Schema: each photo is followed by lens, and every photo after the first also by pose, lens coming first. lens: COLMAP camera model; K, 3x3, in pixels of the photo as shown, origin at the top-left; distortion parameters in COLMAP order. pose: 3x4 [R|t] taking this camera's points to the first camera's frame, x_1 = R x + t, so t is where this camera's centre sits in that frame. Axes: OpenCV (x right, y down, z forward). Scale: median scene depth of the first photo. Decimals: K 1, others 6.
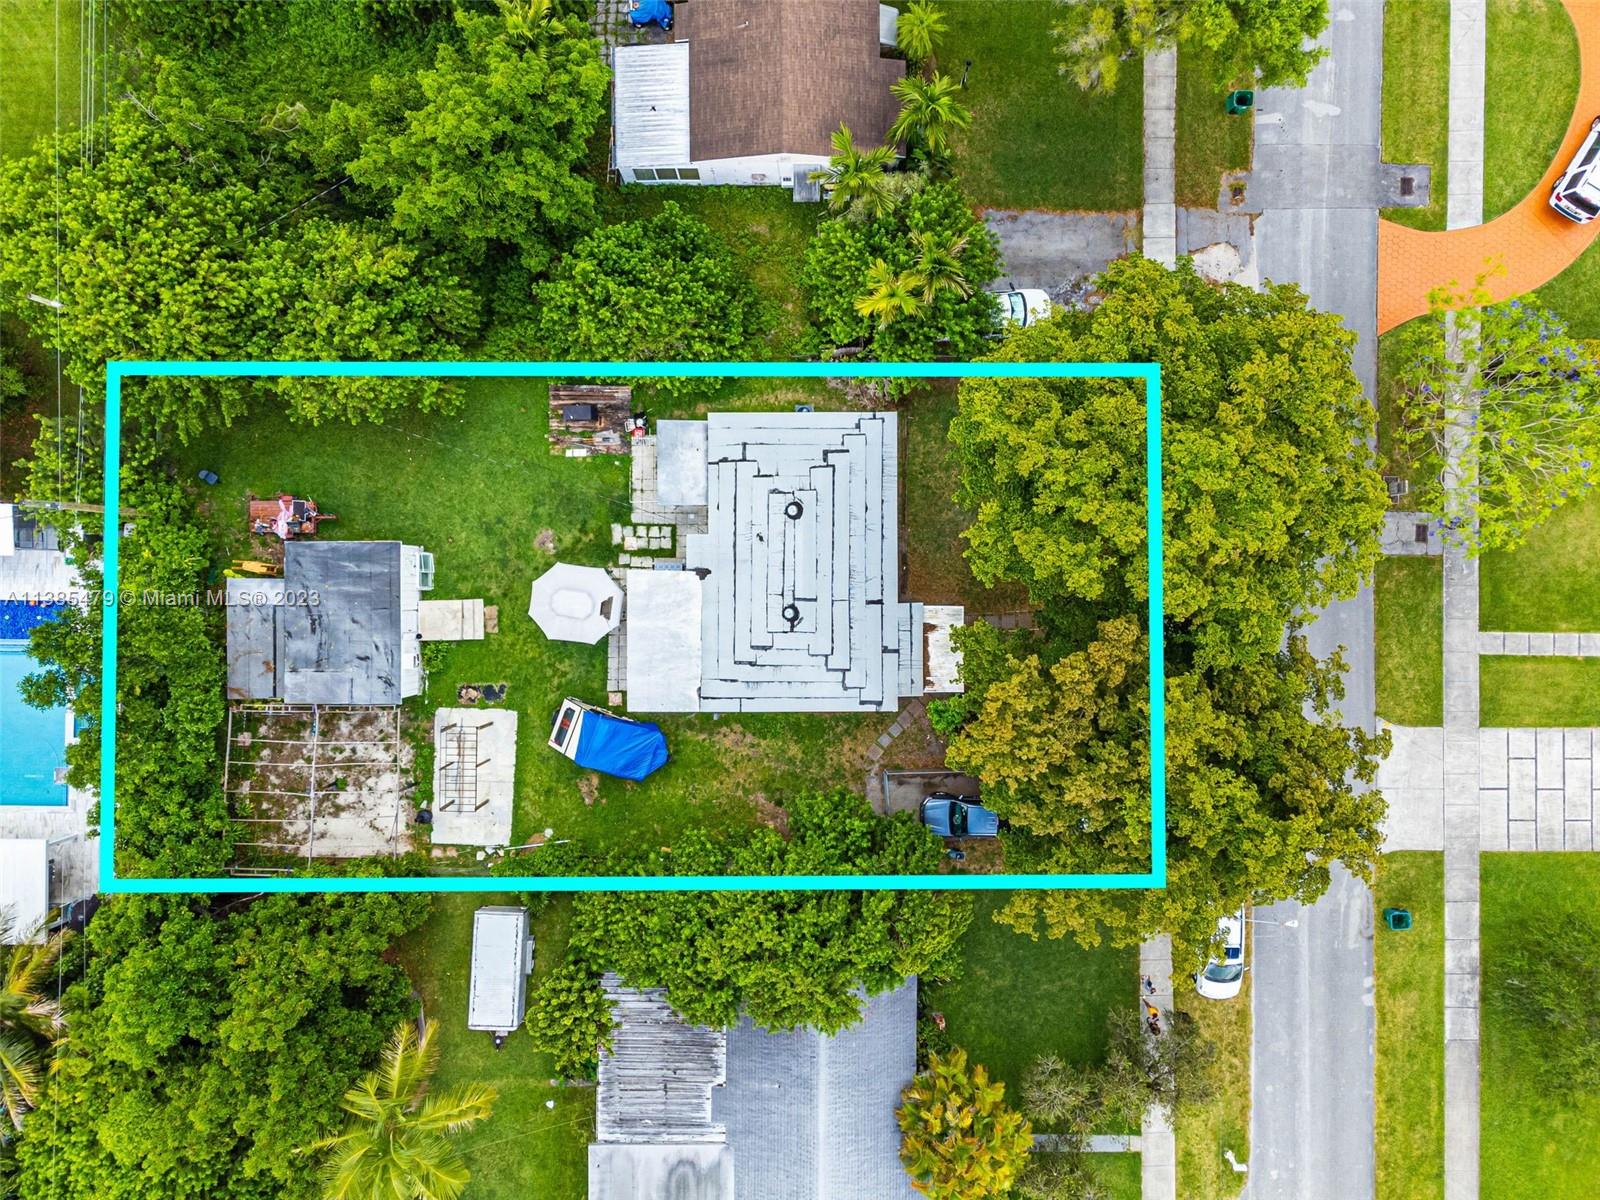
lens RADIAL K [[1217.3, 0, 778.2], [0, 1217.3, 598.4], [0, 0, 1]] dist [0.021347, 0.006570]
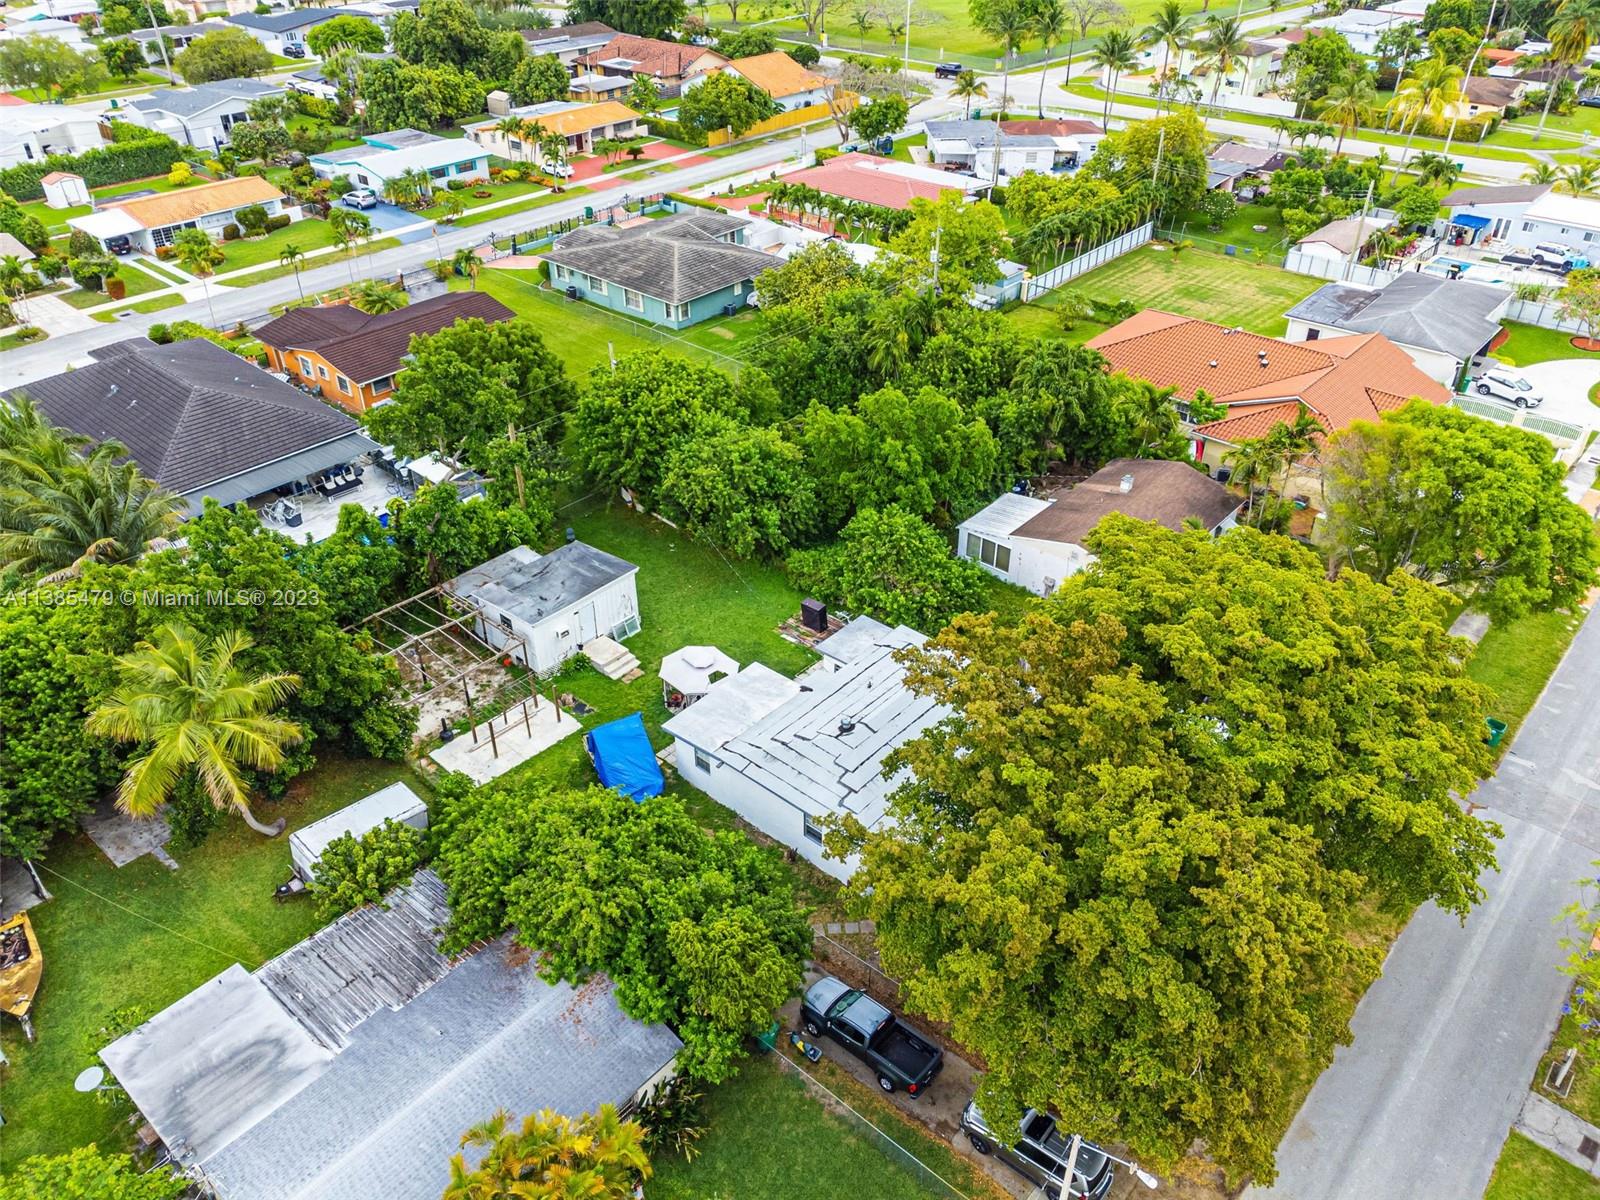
lens RADIAL K [[1217.3, 0, 778.2], [0, 1217.3, 598.4], [0, 0, 1]] dist [0.021347, 0.006570]
pose [[0.744148, 0.359066, -0.563307, 0.478886], [-0.668012, 0.397805, -0.628897, 0.617265], [-0.001729, 0.844288, 0.535886, 0.355121]]
